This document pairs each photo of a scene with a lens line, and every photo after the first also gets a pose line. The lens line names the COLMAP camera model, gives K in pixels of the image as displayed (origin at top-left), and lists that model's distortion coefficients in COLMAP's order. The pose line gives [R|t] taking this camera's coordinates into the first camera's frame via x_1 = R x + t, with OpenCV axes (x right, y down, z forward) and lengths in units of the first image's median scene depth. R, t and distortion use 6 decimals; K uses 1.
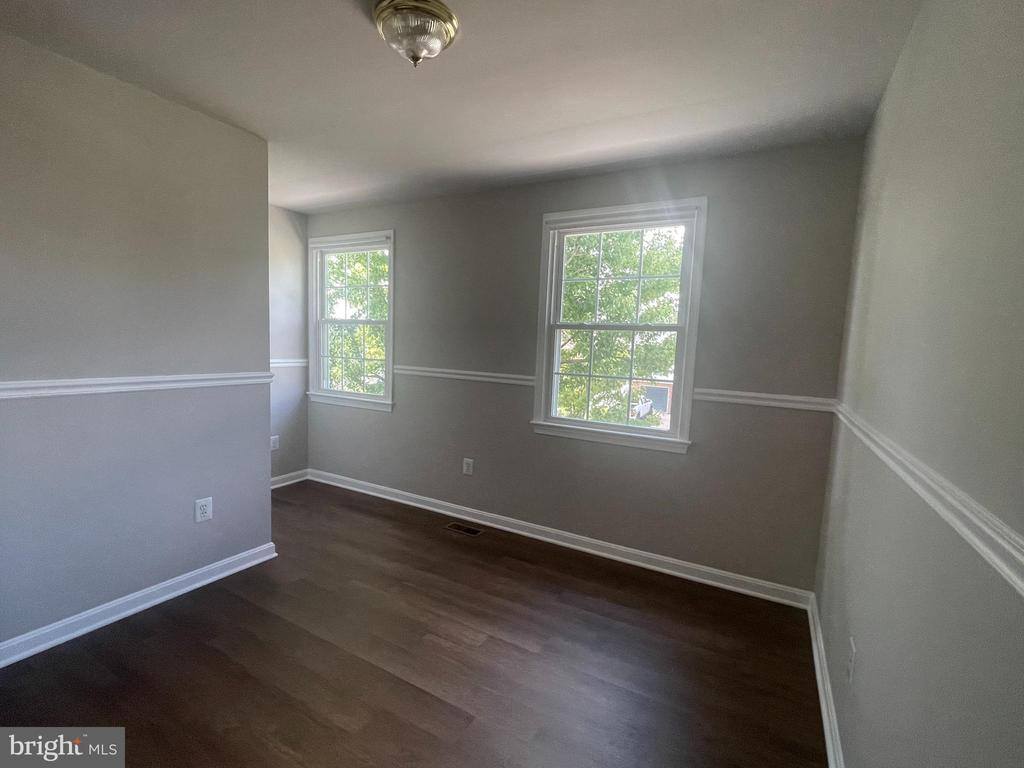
lens RADIAL K [[480.0, 0, 511.4], [0, 480.0, 389.8], [0, 0, 1]] dist [0.001918, 0.000216]
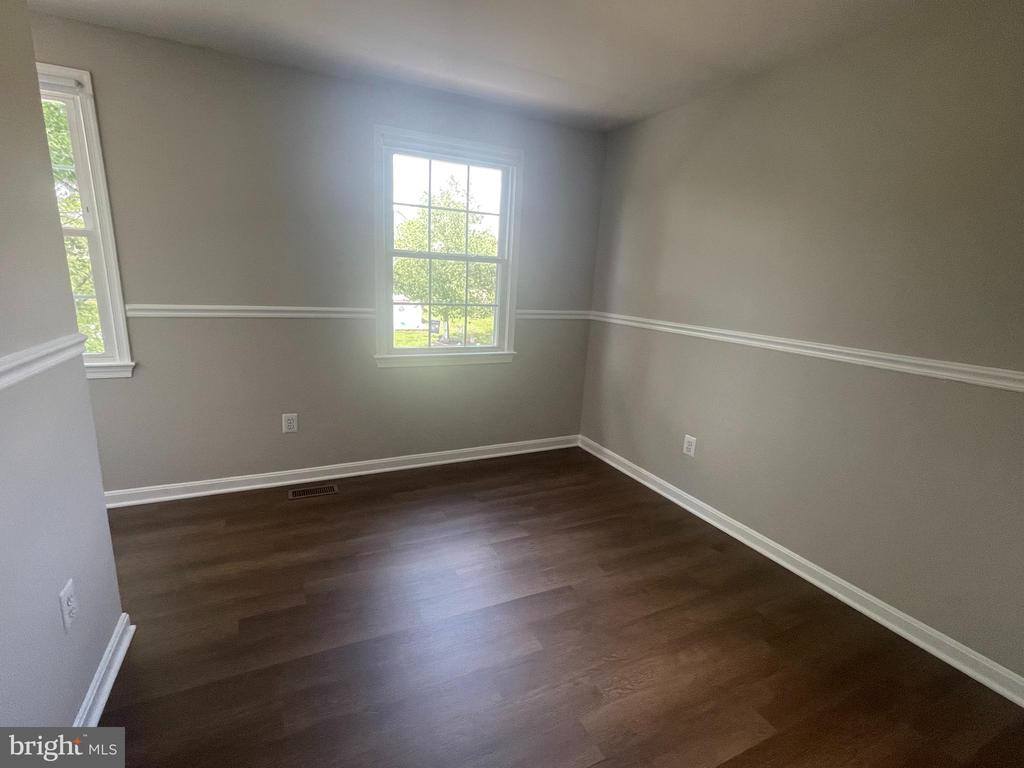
lens RADIAL K [[480.0, 0, 511.4], [0, 480.0, 389.8], [0, 0, 1]] dist [0.001918, 0.000216]
pose [[0.558582, -0.204312, 0.803893, -0.600846], [0.056017, 0.976267, 0.209199, -0.054793], [-0.827556, -0.071823, 0.556770, 0.250082]]
